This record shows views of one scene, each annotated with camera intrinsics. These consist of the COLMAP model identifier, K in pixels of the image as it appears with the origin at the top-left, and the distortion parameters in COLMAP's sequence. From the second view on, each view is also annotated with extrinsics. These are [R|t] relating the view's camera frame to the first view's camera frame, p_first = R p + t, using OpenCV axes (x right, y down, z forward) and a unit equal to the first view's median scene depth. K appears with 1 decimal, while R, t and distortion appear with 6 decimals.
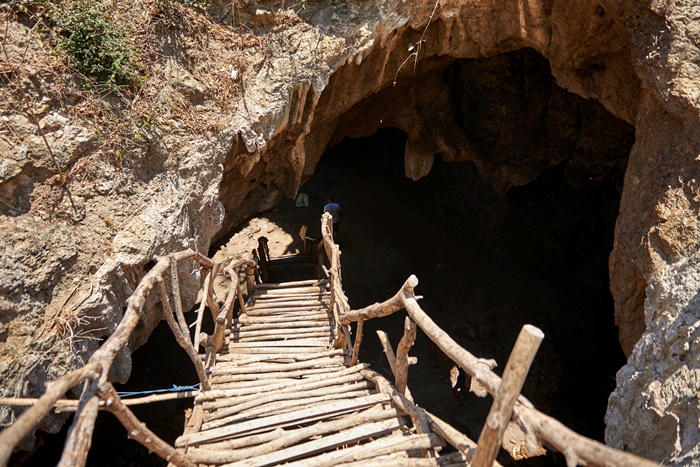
lens RADIAL K [[468.5, 0, 349.6], [0, 468.5, 234.1], [0, 0, 1]] dist [0.003047, -0.003070]
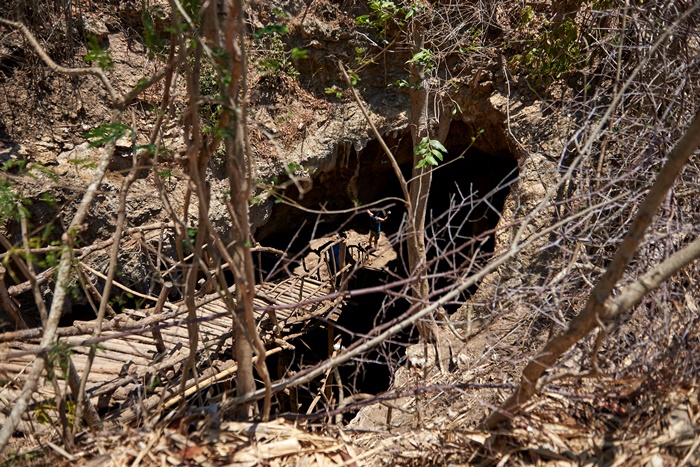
lens RADIAL K [[468.5, 0, 350.7], [0, 468.5, 233.3], [0, 0, 1]] dist [0.003047, -0.003070]
pose [[0.875706, 0.318001, -0.363337, 0.506301], [-0.332495, 0.942805, 0.023793, -0.109040], [0.350122, 0.099972, 0.931354, -0.255788]]
